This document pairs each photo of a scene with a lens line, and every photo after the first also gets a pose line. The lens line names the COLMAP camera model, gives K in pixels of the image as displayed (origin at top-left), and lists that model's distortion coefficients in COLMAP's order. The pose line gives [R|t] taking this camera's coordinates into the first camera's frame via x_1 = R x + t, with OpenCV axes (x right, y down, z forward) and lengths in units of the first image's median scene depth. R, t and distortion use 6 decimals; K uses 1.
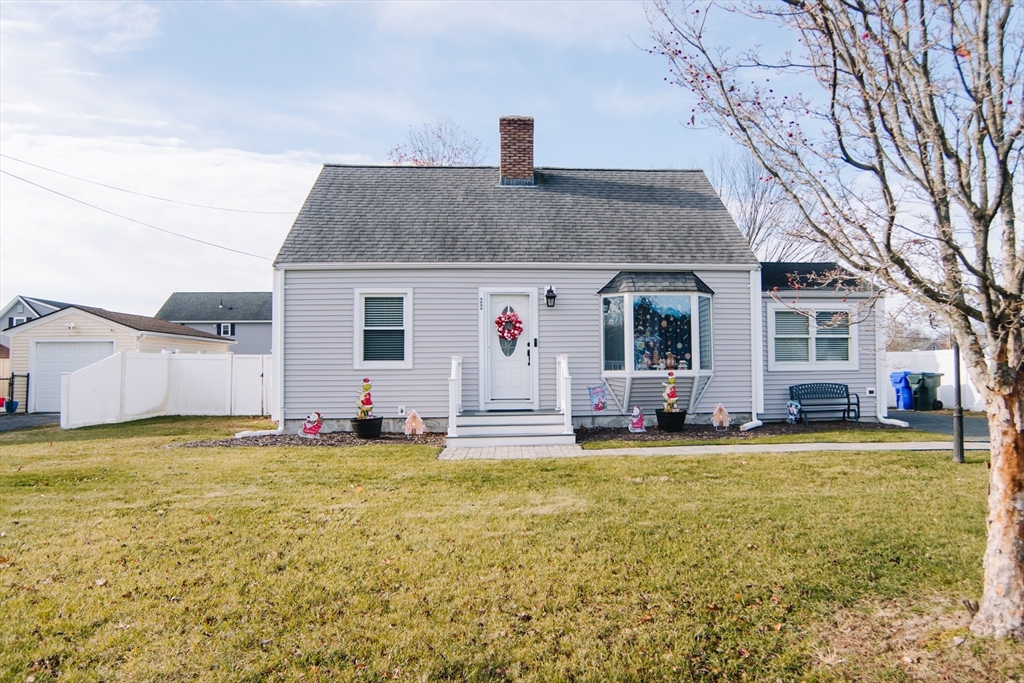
lens RADIAL K [[679.6, 0, 611.5], [0, 679.6, 360.5], [0, 0, 1]] dist [-0.091062, 0.029159]
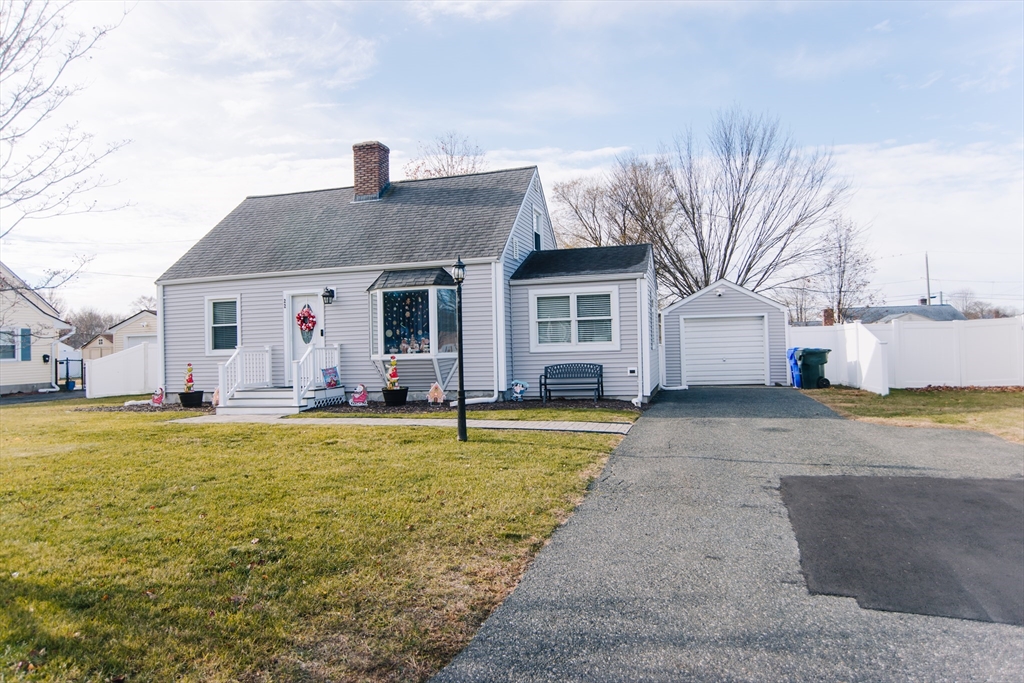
lens RADIAL K [[668.7, 0, 568.4], [0, 668.7, 343.2], [0, 0, 1]] dist [-0.049838, -0.000275]
pose [[0.932826, -0.017739, -0.359891, 0.732103], [0.021924, 0.999731, 0.007549, -0.006318], [0.359660, -0.014933, 0.932964, 0.022792]]
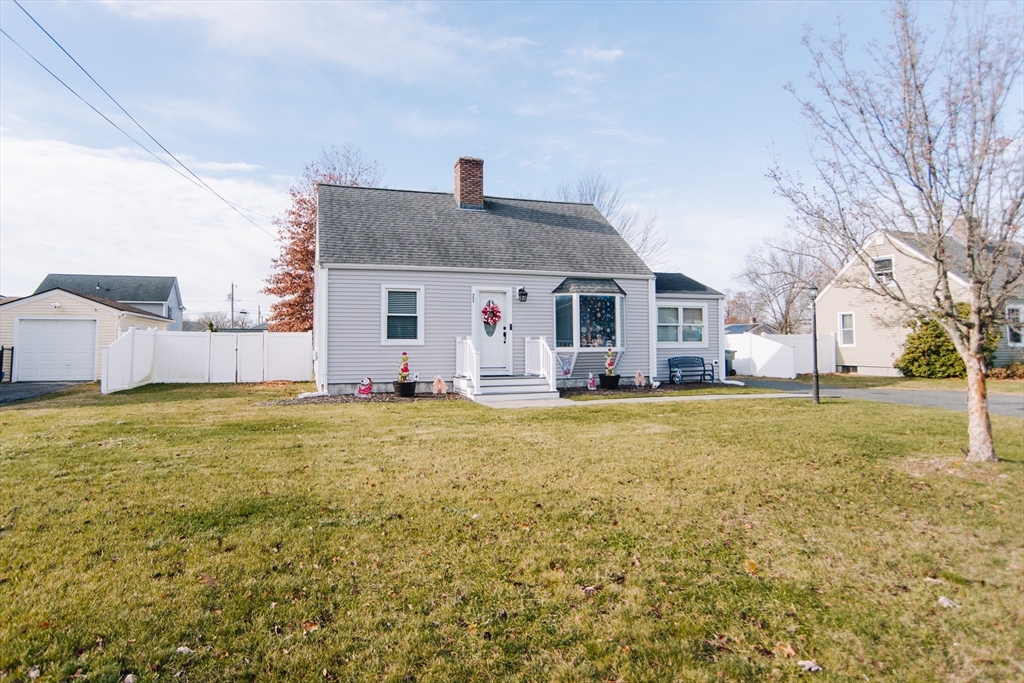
lens RADIAL K [[556.9, 0, 516.8], [0, 556.9, 334.4], [0, 0, 1]] dist [-0.064351, 0.001583]
pose [[0.978856, 0.009715, 0.204319, -0.325096], [-0.007895, 0.999922, -0.009717, 0.000205], [-0.204397, 0.007898, 0.978856, -0.116986]]
